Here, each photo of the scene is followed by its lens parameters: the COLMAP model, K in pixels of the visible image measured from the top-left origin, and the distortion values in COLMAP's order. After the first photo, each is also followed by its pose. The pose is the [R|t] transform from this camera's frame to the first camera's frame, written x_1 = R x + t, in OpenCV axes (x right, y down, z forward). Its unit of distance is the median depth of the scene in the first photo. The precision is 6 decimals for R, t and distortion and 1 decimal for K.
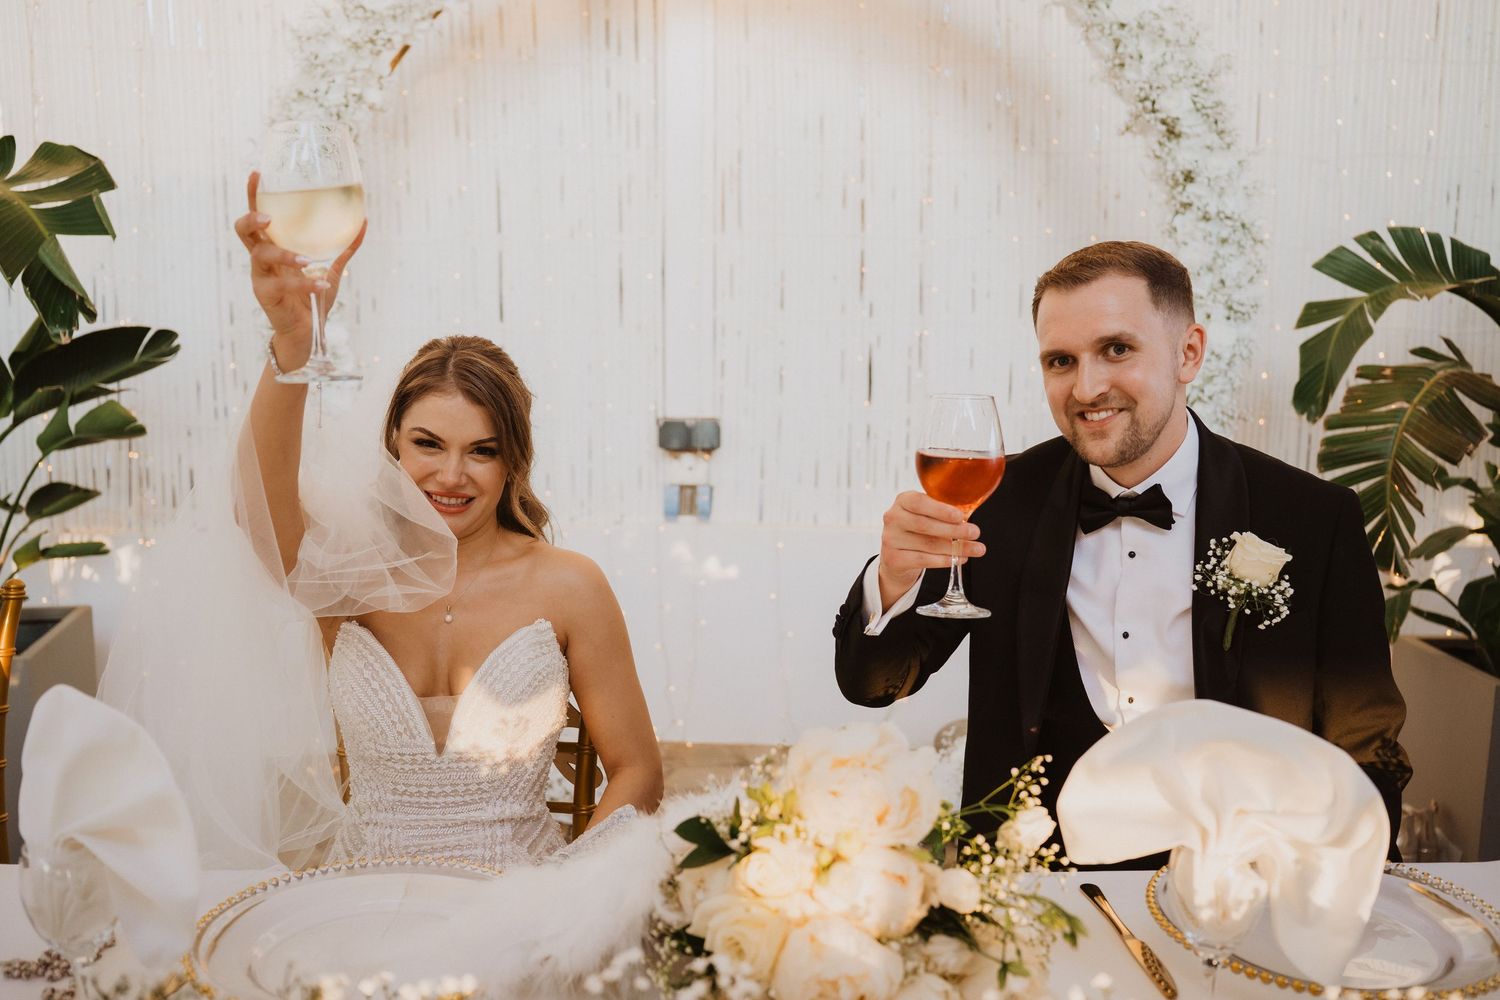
lens RADIAL K [[1265.5, 0, 745.1], [0, 1265.5, 512.6], [0, 0, 1]] dist [-0.095652, 0.035494]
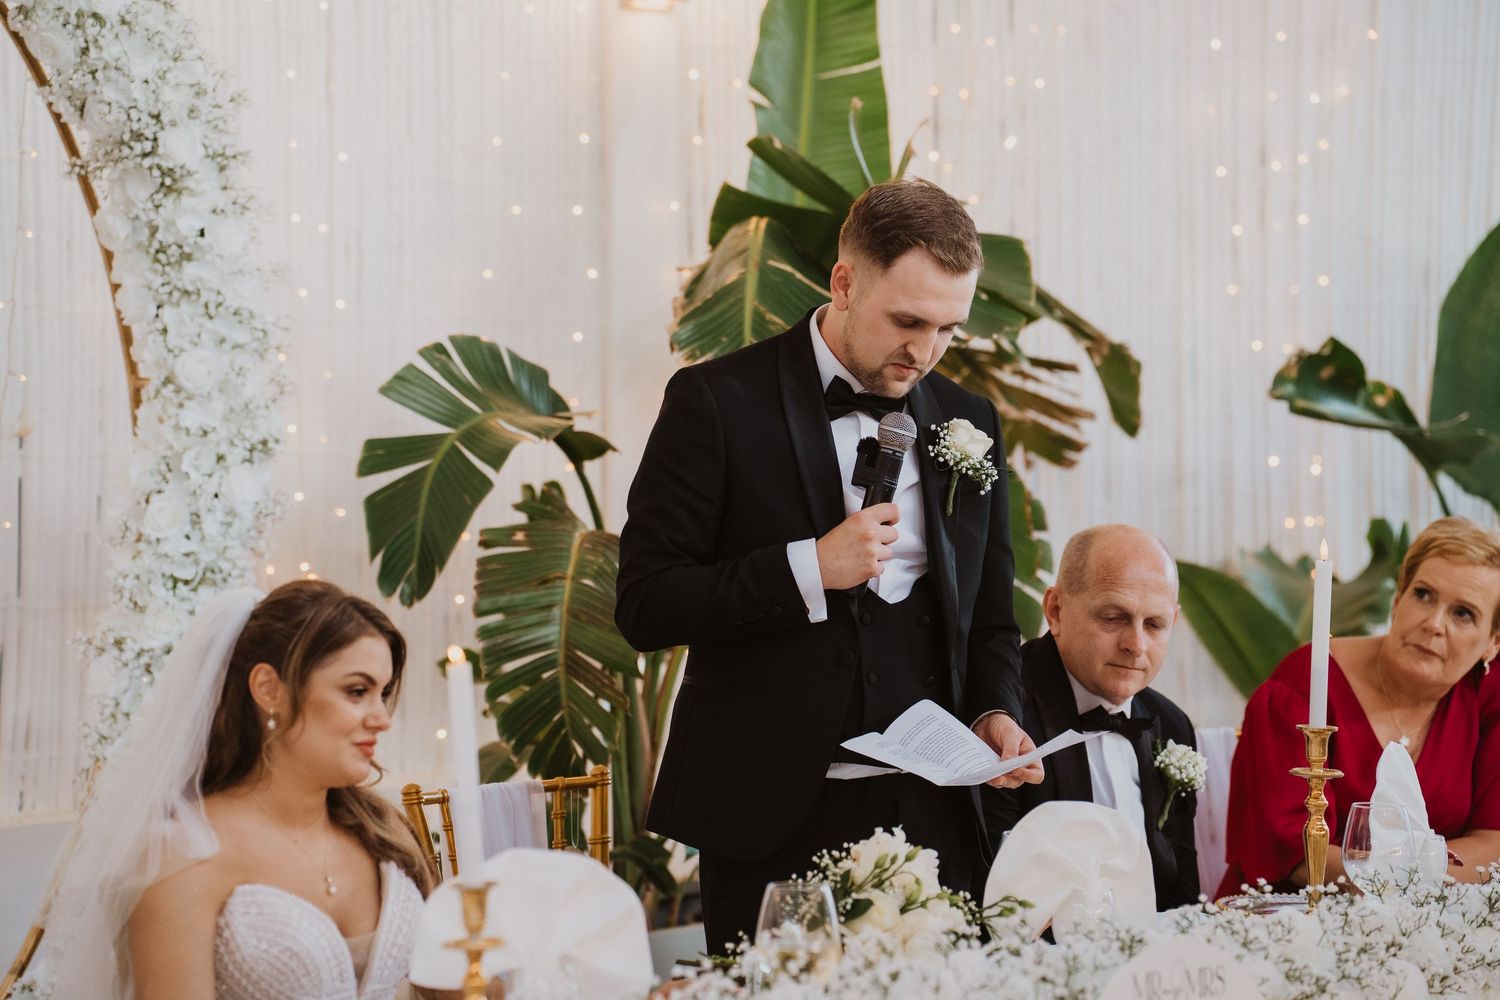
lens RADIAL K [[4187.3, 0, 759.4], [0, 4187.3, 490.7], [0, 0, 1]] dist [1.080847, 0.000000]
pose [[0.624397, -0.025644, 0.780686, -1.274087], [0.102867, 0.993456, -0.049640, 0.002877], [-0.774304, 0.111302, 0.622949, -0.667719]]
